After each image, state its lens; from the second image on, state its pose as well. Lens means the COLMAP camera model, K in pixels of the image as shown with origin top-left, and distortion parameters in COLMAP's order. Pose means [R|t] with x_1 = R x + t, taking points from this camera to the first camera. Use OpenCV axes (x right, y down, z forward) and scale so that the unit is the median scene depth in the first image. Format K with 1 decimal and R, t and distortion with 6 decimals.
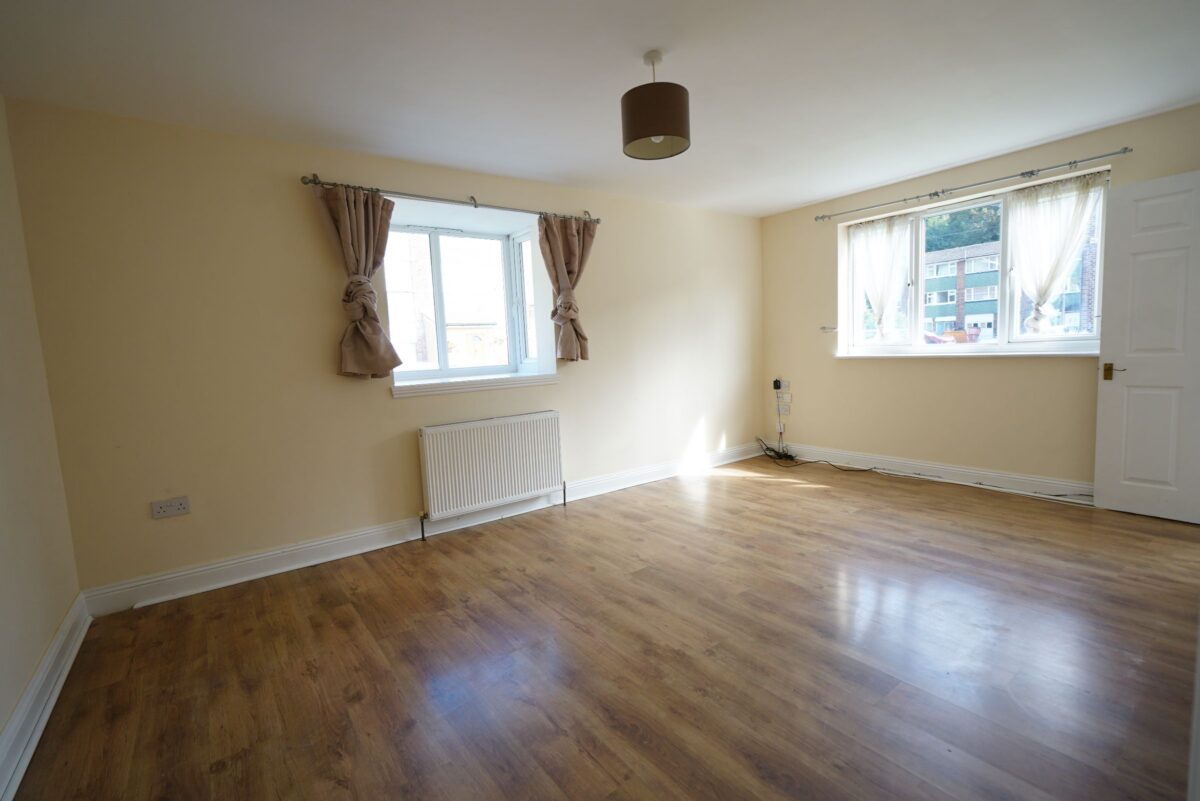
lens RADIAL K [[529.0, 0, 595.9], [0, 529.0, 402.5], [0, 0, 1]] dist [0.000048, 0.000404]
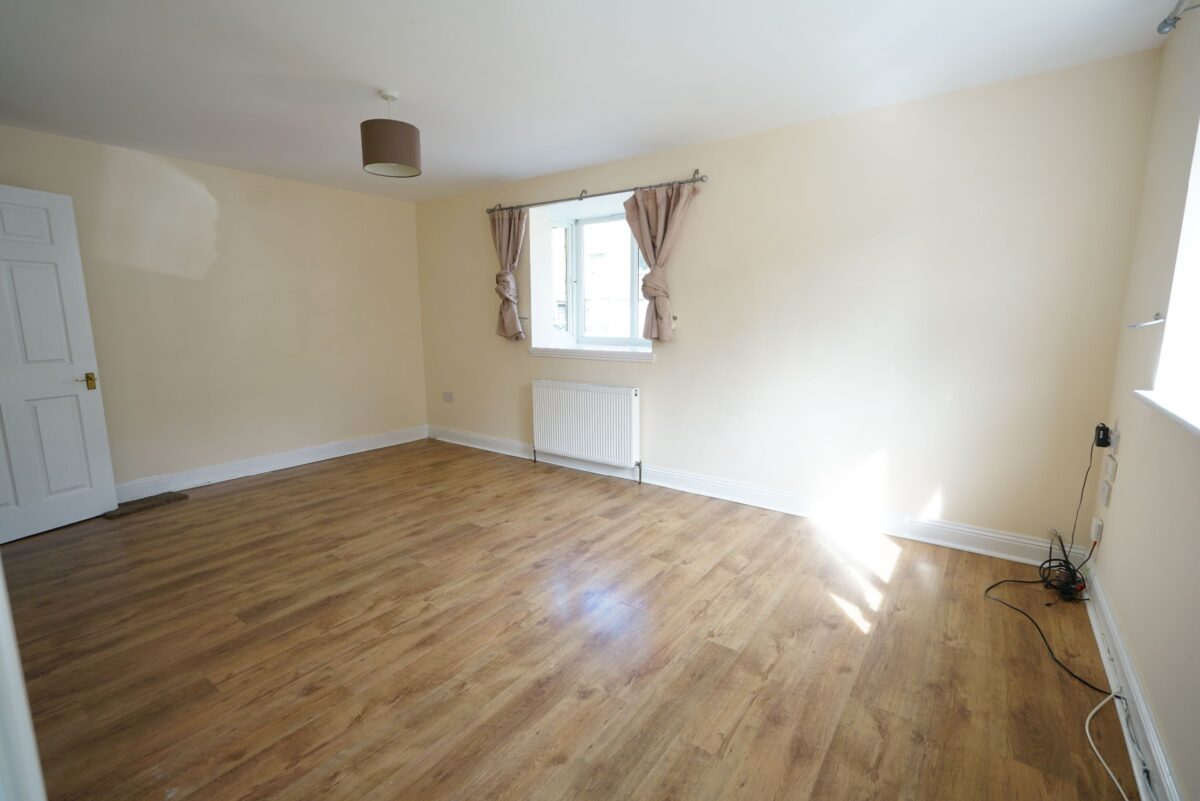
lens RADIAL K [[529.0, 0, 595.9], [0, 529.0, 402.5], [0, 0, 1]] dist [0.000048, 0.000404]
pose [[0.311014, 0.195979, -0.929980, 1.016775], [-0.109997, 0.979356, 0.169597, -0.147786], [0.944018, 0.049548, 0.326151, 0.730101]]
